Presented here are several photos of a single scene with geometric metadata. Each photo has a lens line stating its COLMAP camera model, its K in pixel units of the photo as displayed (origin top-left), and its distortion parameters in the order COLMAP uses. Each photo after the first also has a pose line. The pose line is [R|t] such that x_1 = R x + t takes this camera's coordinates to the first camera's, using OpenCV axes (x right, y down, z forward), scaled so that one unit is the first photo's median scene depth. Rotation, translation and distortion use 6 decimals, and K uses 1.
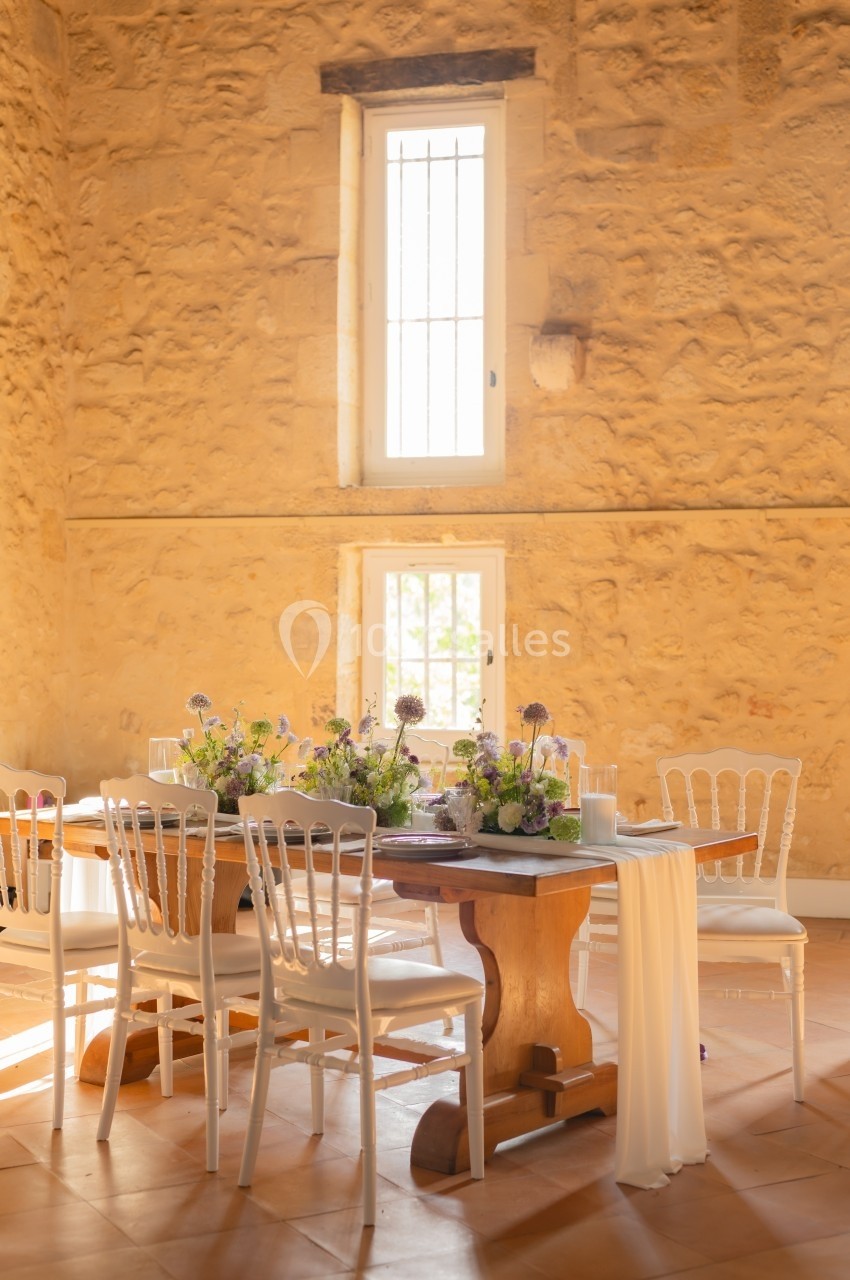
lens RADIAL K [[1814.5, 0, 418.1], [0, 1814.5, 647.5], [0, 0, 1]] dist [0.025481, 0.000000]
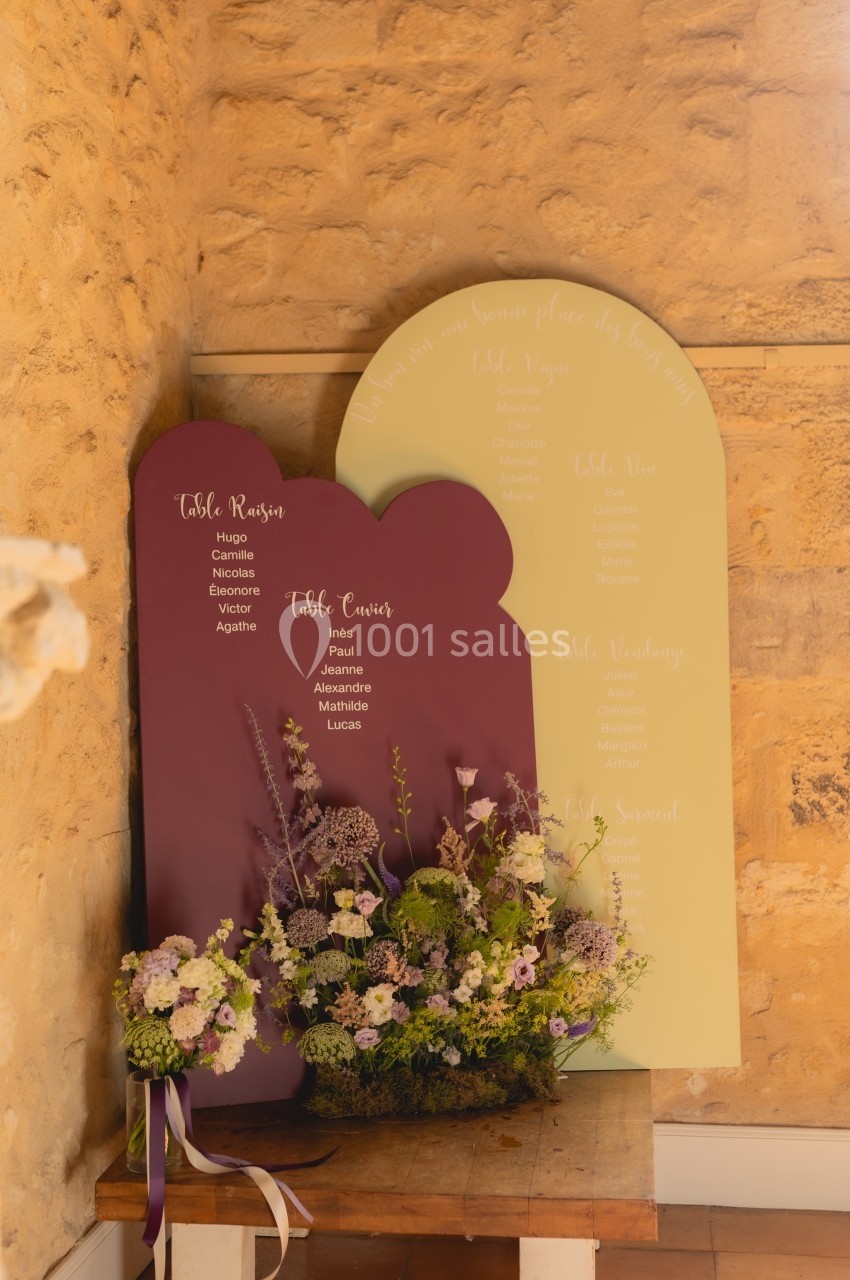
lens RADIAL K [[1814.5, 0, 423.1], [0, 1814.5, 640.2], [0, 0, 1]] dist [0.025481, 0.000000]
pose [[0.988887, -0.004829, 0.148594, -0.209995], [0.004367, 0.999985, 0.003435, -0.002941], [-0.148608, -0.002748, 0.988892, 0.573755]]
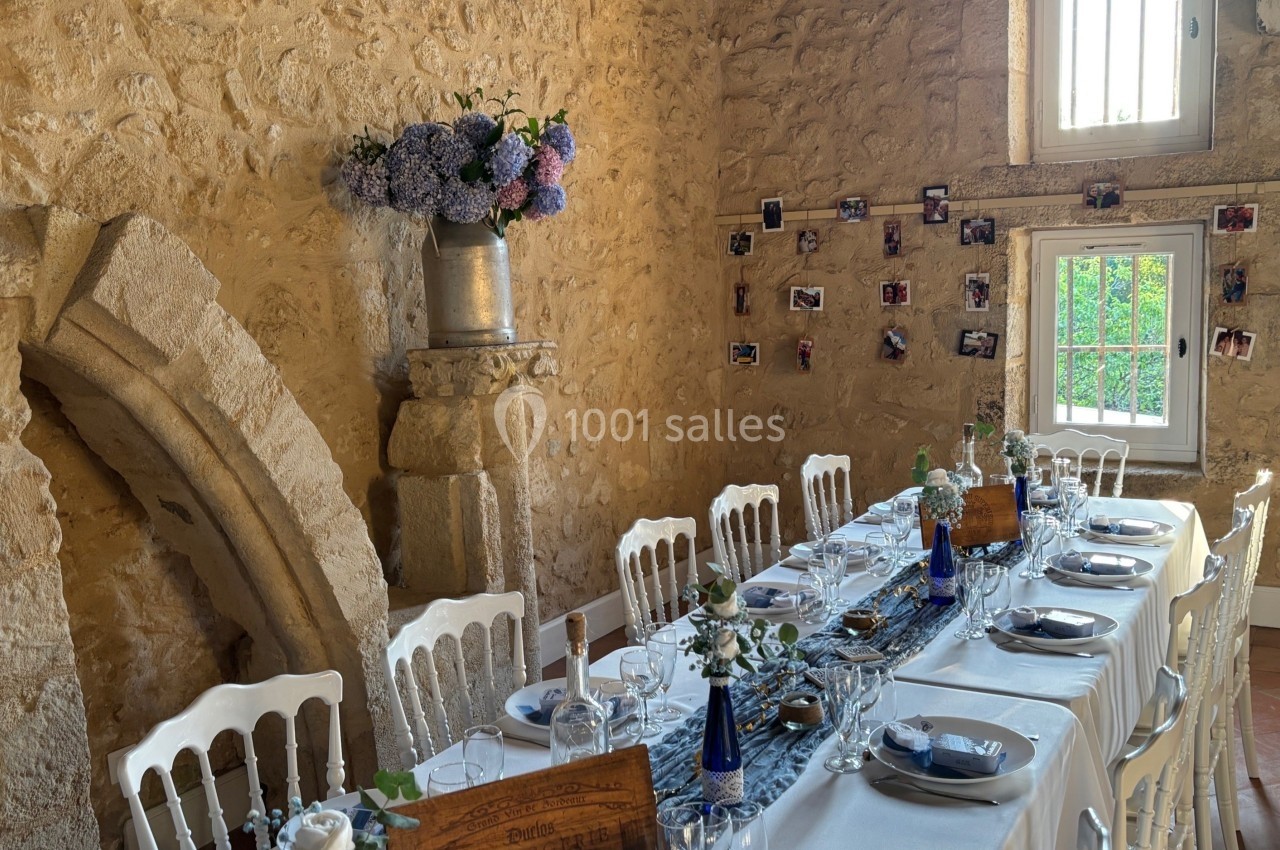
lens RADIAL K [[1268.8, 0, 615.1], [0, 1268.8, 457.1], [0, 0, 1]] dist [0.018391, 0.000000]
pose [[0.965229, -0.000505, -0.261407, -0.066951], [0.035244, 0.991119, 0.128223, -0.031156], [0.259020, -0.132977, 0.956674, 0.308443]]
